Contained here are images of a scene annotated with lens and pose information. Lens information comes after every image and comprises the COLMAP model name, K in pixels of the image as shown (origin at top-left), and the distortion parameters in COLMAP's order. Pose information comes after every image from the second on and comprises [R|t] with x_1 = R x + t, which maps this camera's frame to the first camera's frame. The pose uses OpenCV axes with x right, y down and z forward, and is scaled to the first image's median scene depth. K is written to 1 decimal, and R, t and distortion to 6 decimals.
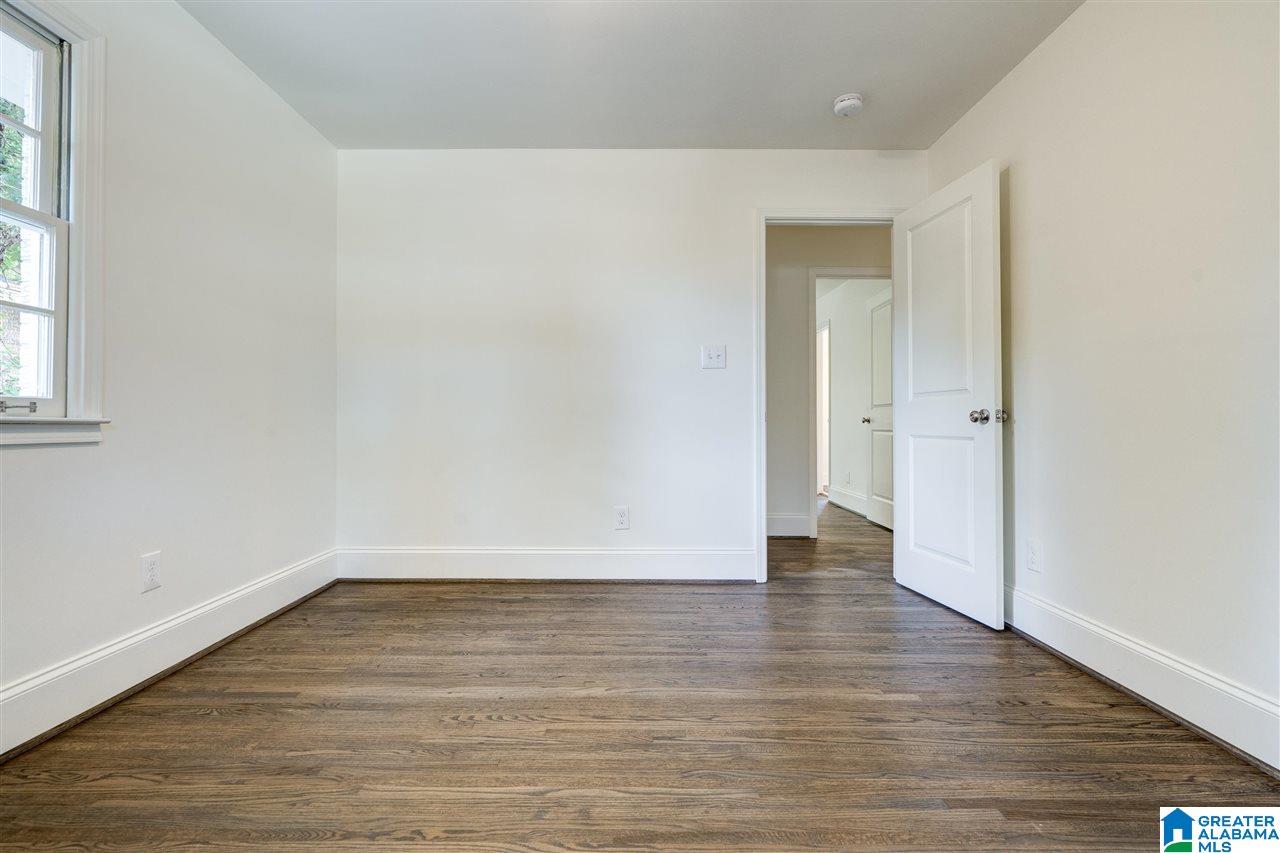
lens RADIAL K [[580.4, 0, 637.8], [0, 580.4, 422.1], [0, 0, 1]] dist [-0.000708, 0.000531]
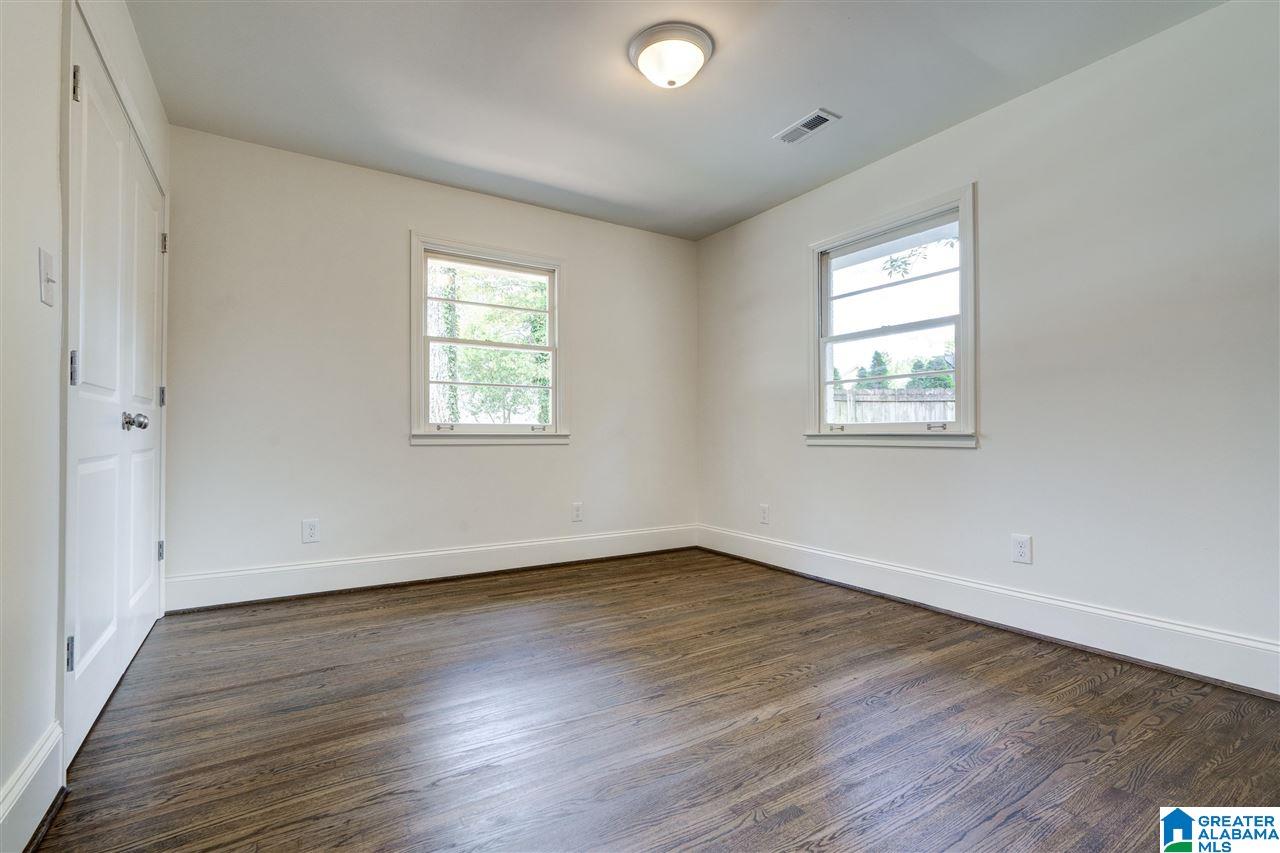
lens RADIAL K [[580.4, 0, 630.4], [0, 580.4, 426.6], [0, 0, 1]] dist [-0.000708, 0.000531]
pose [[-0.850308, -0.011651, -0.526157, 0.649831], [-0.001232, 0.999796, -0.020149, 0.009808], [0.526284, -0.016485, -0.850149, 1.781832]]
